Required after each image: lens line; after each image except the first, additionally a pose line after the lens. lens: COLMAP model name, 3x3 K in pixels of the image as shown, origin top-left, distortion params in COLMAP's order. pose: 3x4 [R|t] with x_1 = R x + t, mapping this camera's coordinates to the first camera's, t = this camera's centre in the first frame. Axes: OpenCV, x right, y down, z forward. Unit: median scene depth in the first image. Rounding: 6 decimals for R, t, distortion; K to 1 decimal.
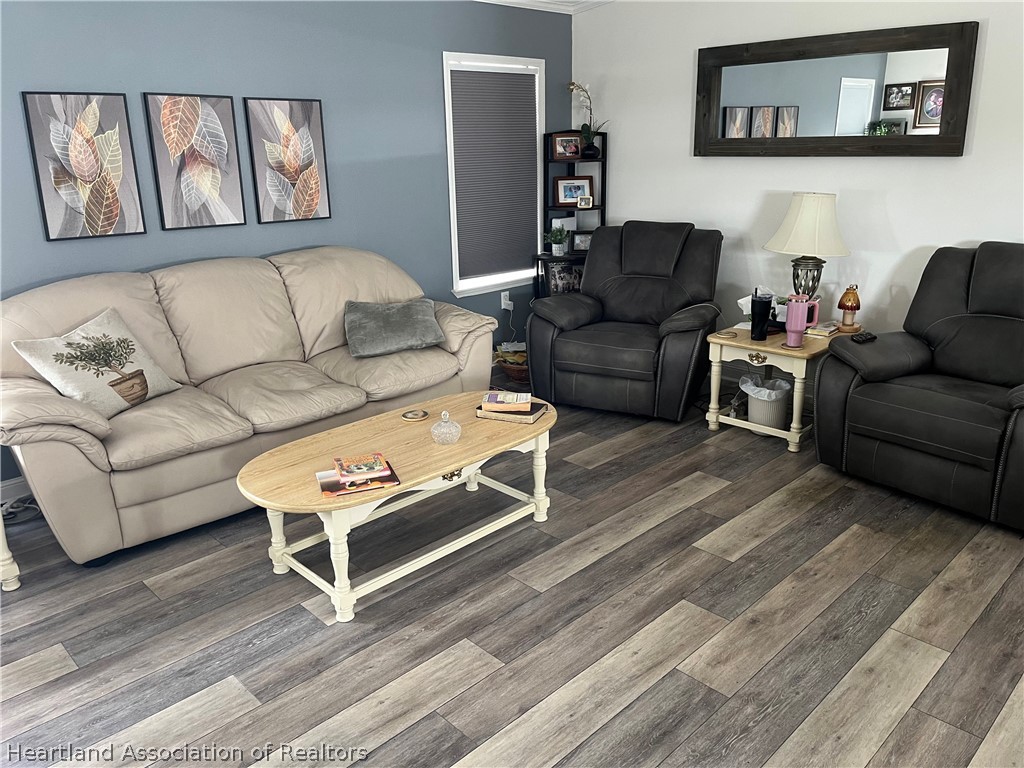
lens RADIAL K [[774.3, 0, 514.7], [0, 774.3, 377.2], [0, 0, 1]] dist [0.063767, -0.086458]
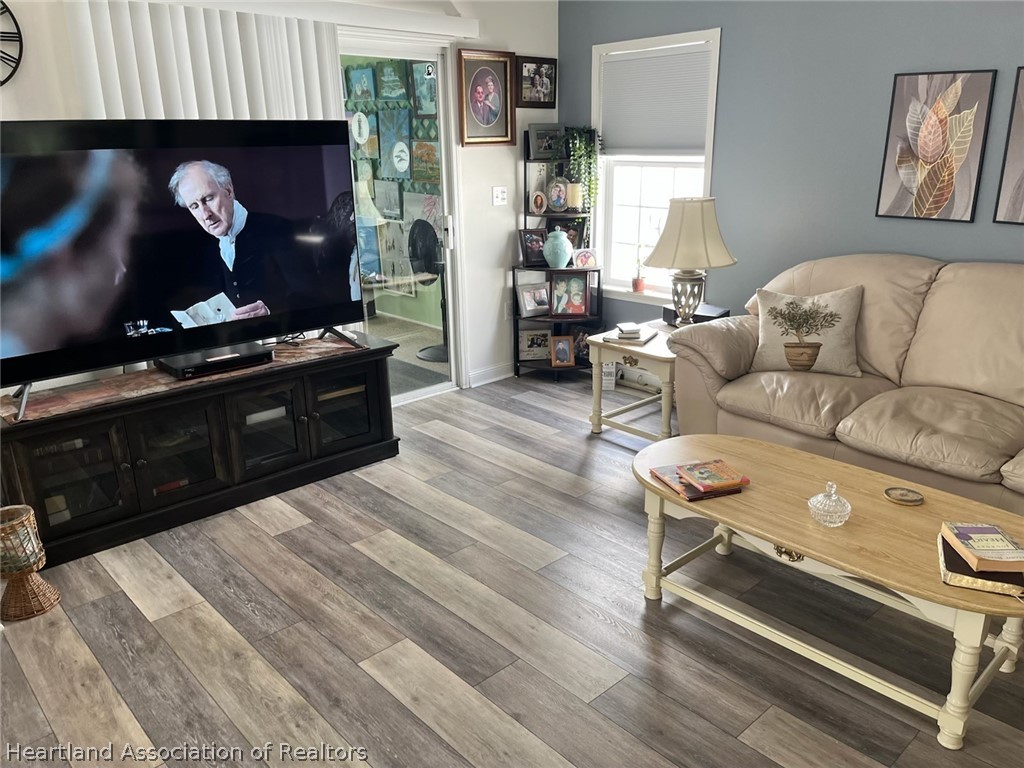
lens RADIAL K [[774.3, 0, 515.5], [0, 774.3, 386.4], [0, 0, 1]] dist [0.063767, -0.086458]
pose [[-0.021976, 0.322421, -0.946341, 0.494460], [-0.282080, 0.906112, 0.315266, -0.157535], [0.959139, 0.273872, 0.071035, 0.503675]]
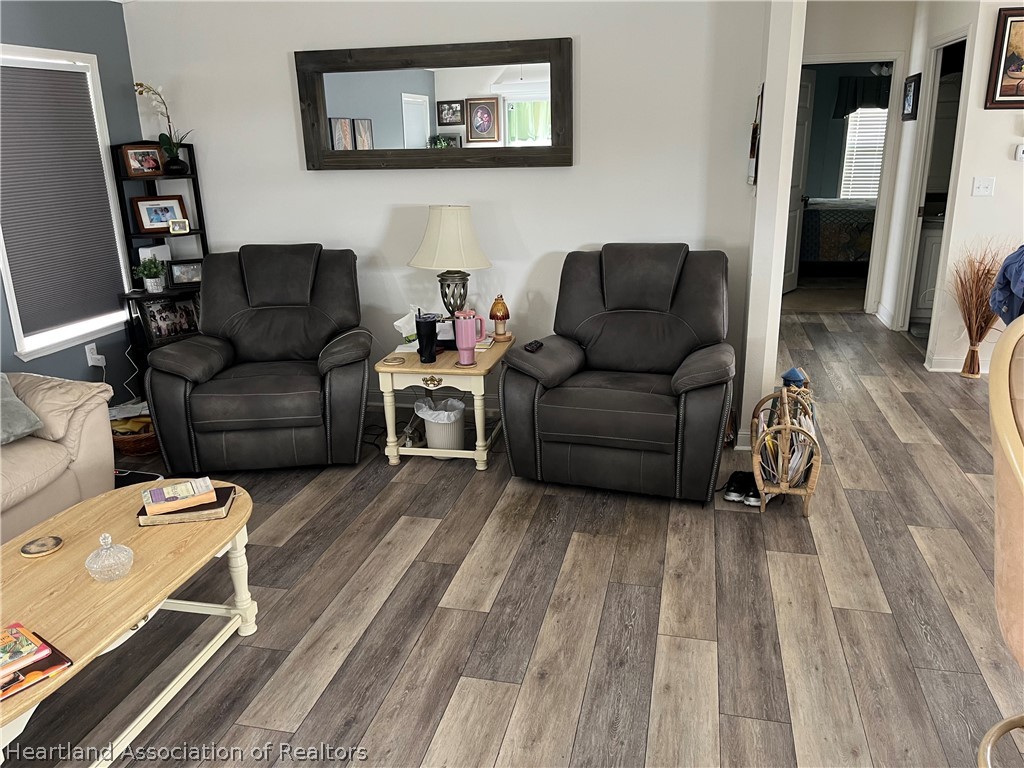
lens RADIAL K [[774.3, 0, 515.1], [0, 774.3, 379.6], [0, 0, 1]] dist [0.063767, -0.086458]
pose [[0.844032, -0.158601, 0.512304, -0.095168], [0.165805, 0.985640, 0.031971, -0.044505], [-0.510018, 0.057959, 0.858209, 0.154505]]
